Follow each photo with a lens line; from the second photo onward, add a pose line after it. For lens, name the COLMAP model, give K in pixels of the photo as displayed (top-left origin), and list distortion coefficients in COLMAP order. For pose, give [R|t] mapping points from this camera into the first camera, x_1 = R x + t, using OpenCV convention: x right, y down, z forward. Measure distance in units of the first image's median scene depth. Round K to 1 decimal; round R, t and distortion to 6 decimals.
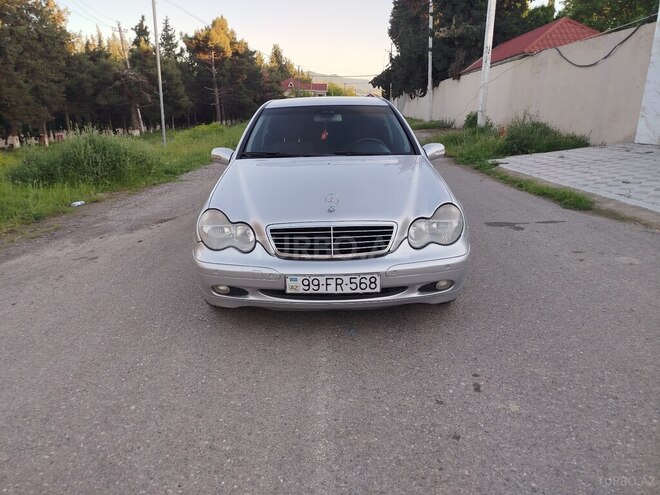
lens RADIAL K [[464.4, 0, 333.3], [0, 464.4, 247.8], [0, 0, 1]] dist [0.011380, 0.004920]
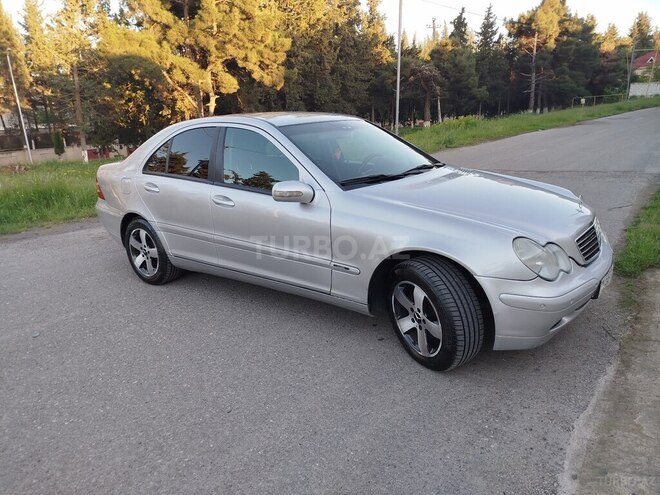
lens RADIAL K [[464.4, 0, 327.7], [0, 464.4, 249.5], [0, 0, 1]] dist [0.011380, 0.004920]
pose [[0.772690, 0.162164, -0.613721, 0.119265], [-0.144535, 0.986368, 0.078656, -0.021101], [0.618110, 0.027927, 0.785595, 0.049431]]
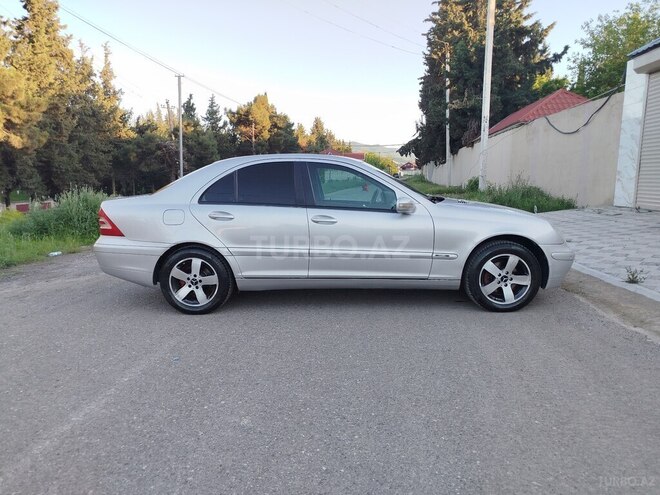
lens RADIAL K [[464.4, 0, 332.0], [0, 464.4, 245.9], [0, 0, 1]] dist [0.011380, 0.004920]
pose [[0.995789, 0.013694, -0.090647, 0.047030], [-0.026338, 0.989830, -0.139799, 0.005456], [0.087811, 0.141597, 0.986022, -0.008701]]
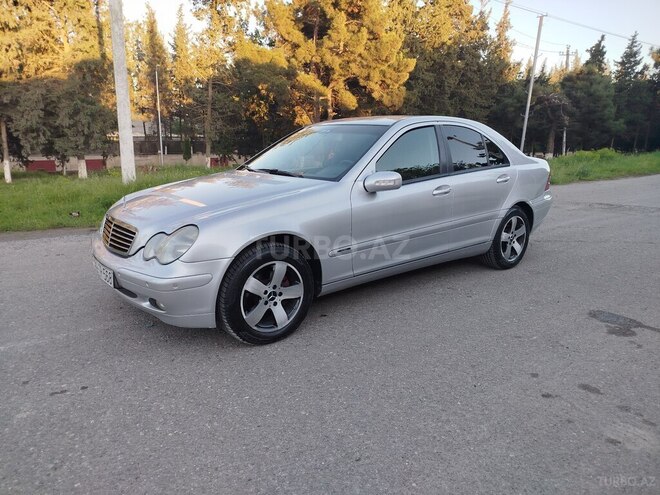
lens RADIAL K [[464.4, 0, 327.2], [0, 464.4, 248.0], [0, 0, 1]] dist [0.011380, 0.004920]
pose [[0.610807, 0.207493, -0.764108, 0.101724], [-0.242856, 0.967632, 0.068627, -0.016003], [0.753615, 0.143651, 0.641428, 0.054788]]
